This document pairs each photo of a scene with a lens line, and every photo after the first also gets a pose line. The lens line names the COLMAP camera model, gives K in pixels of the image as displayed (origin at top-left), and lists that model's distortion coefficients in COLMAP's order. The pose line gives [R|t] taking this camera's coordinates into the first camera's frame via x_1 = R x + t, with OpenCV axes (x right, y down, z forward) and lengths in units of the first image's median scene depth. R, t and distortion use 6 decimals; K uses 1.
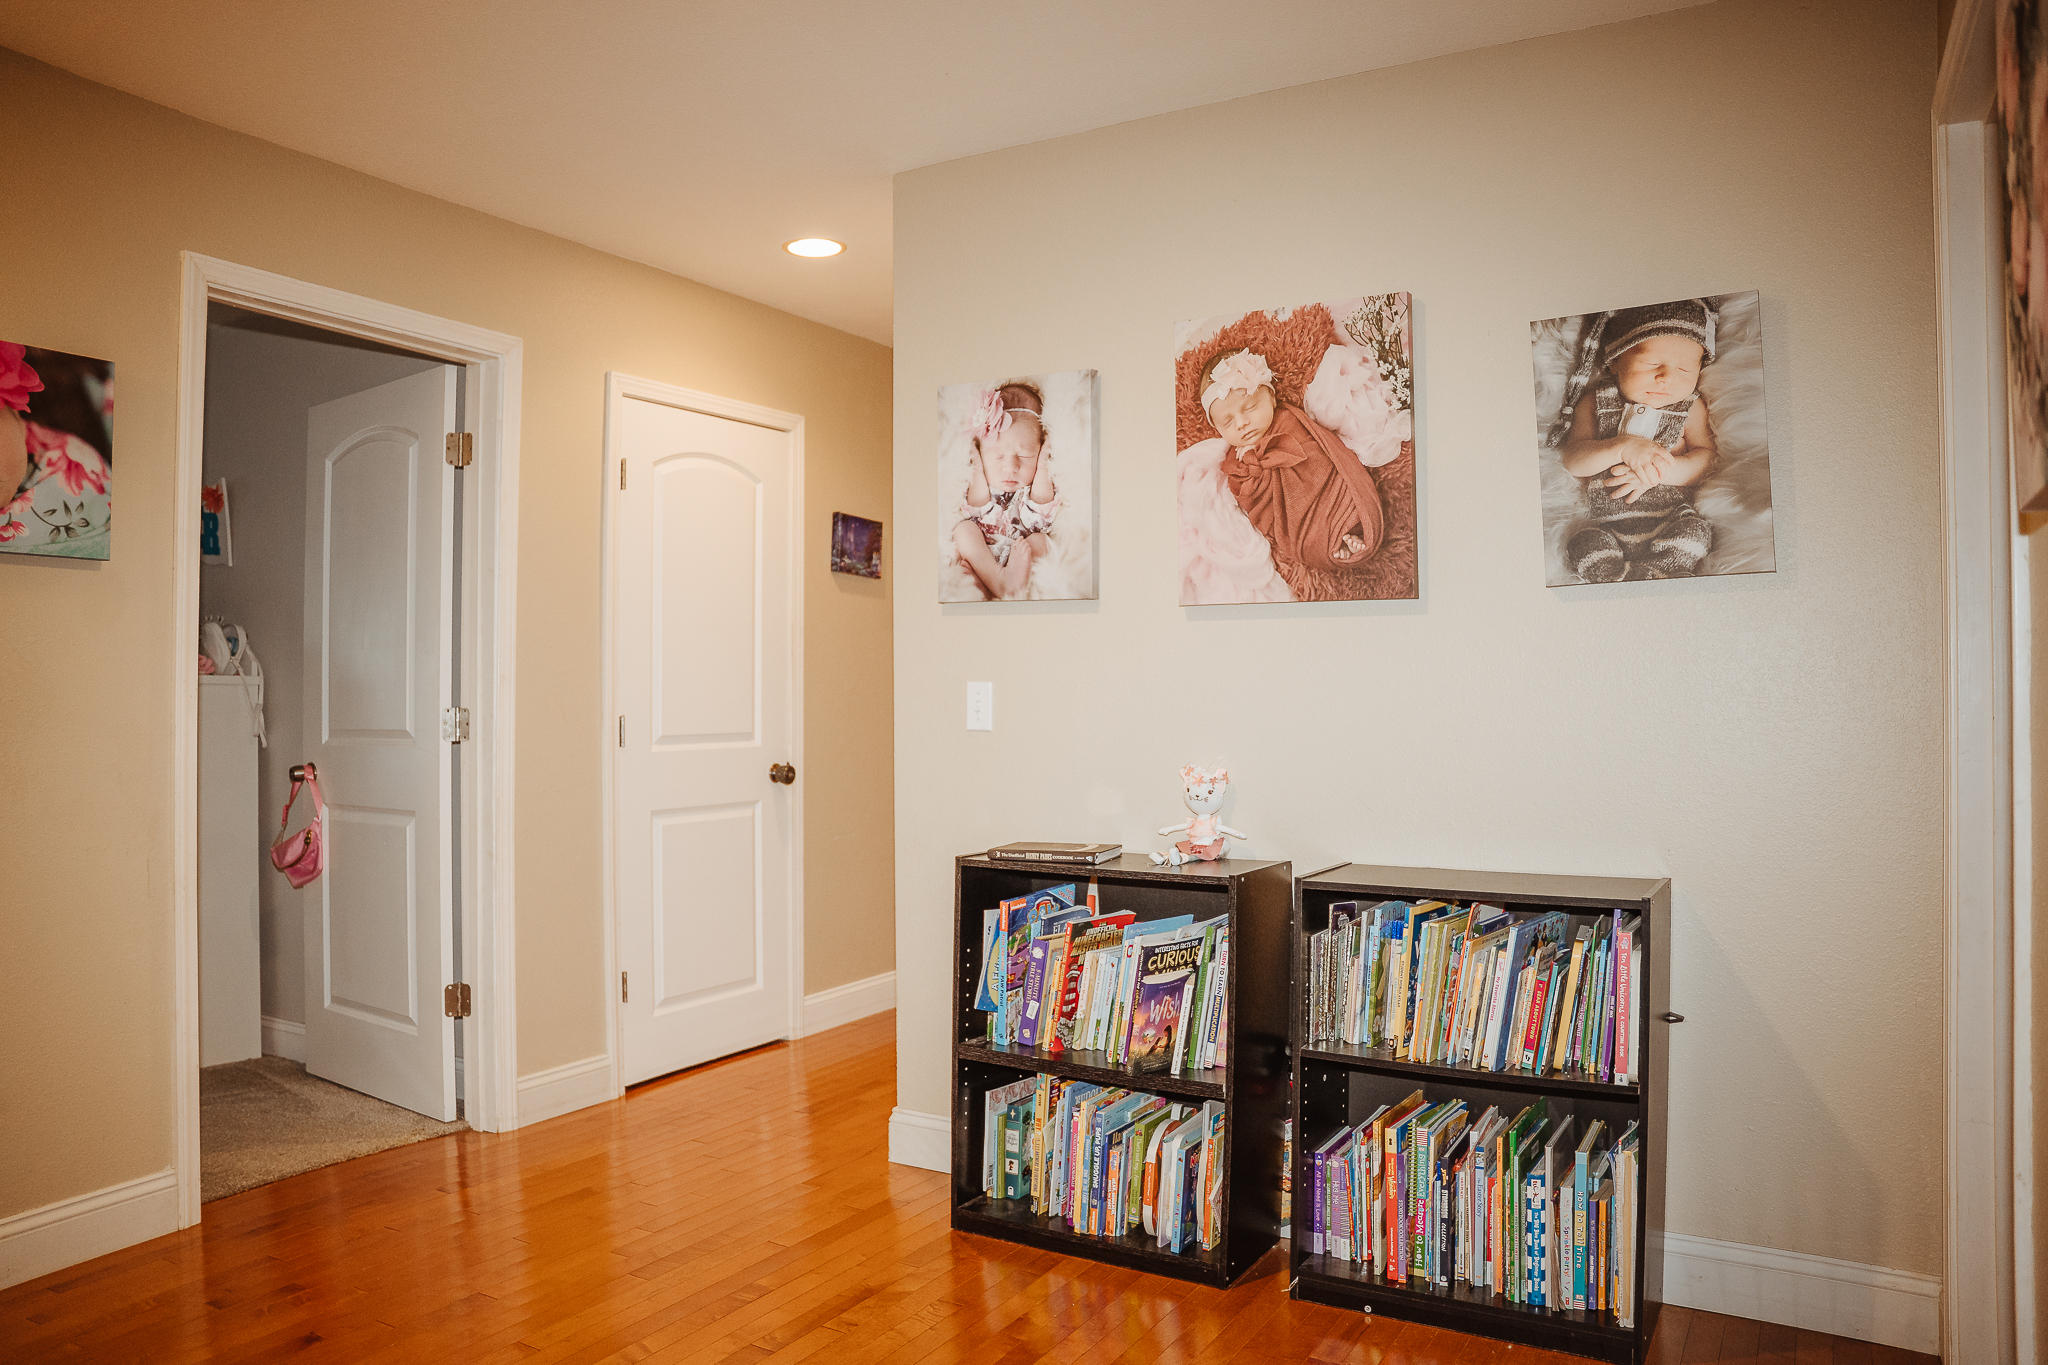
lens RADIAL K [[1550.4, 0, 1036.8], [0, 1550.4, 671.8], [0, 0, 1]] dist [-0.117610, 0.040943]
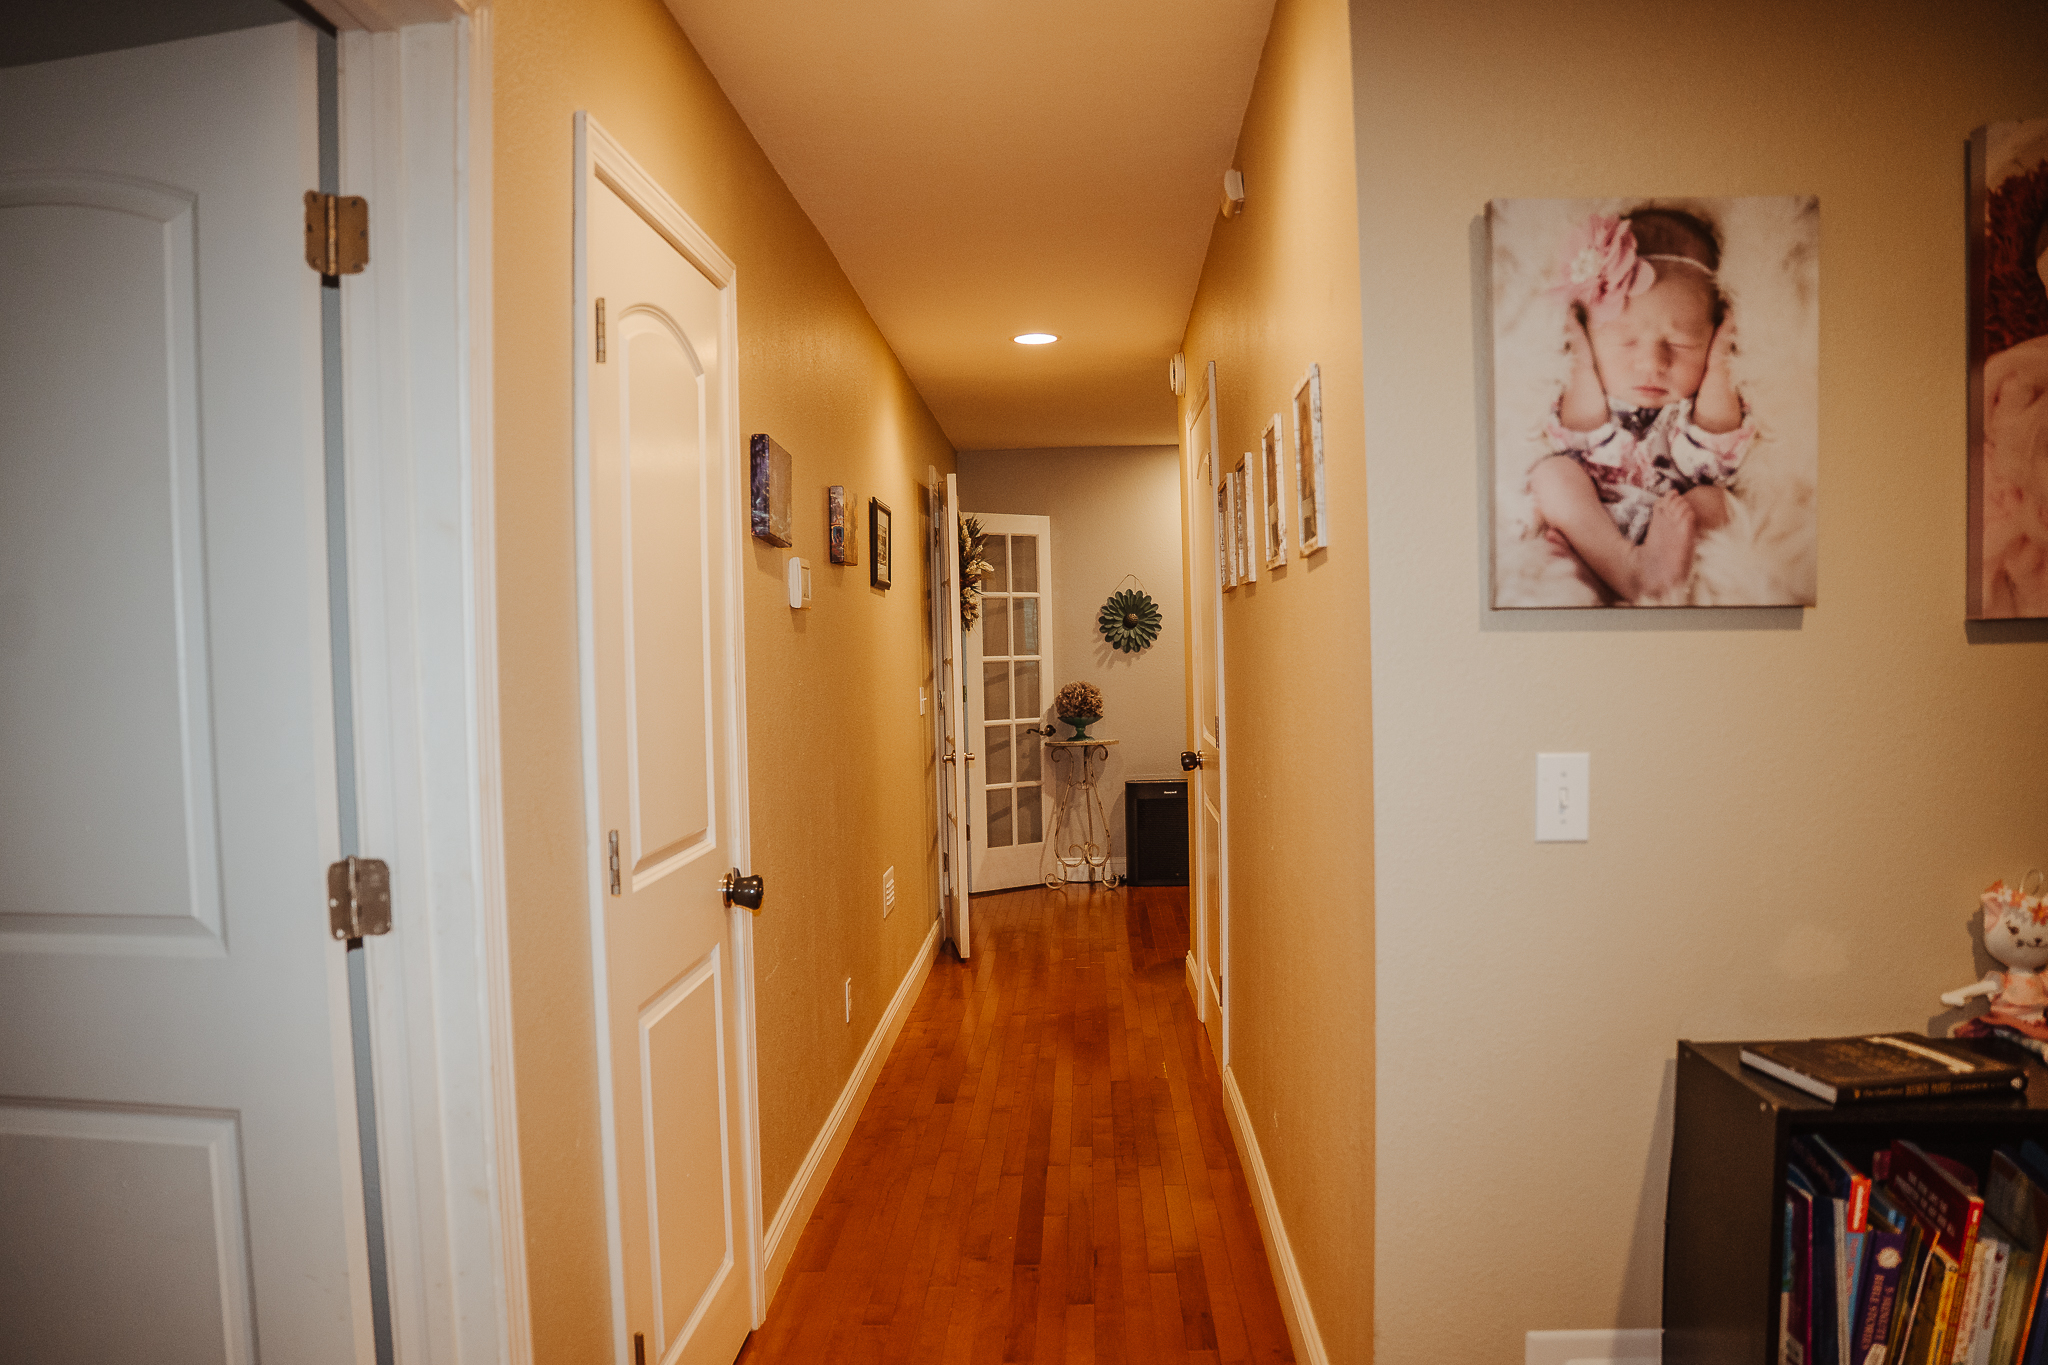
lens RADIAL K [[1550.4, 0, 1010.6], [0, 1550.4, 695.4], [0, 0, 1]] dist [-0.117610, 0.040943]
pose [[0.886419, -0.033400, 0.461677, -0.466333], [0.013750, 0.998853, 0.045862, -0.042199], [-0.462679, -0.034305, 0.885862, 0.625775]]
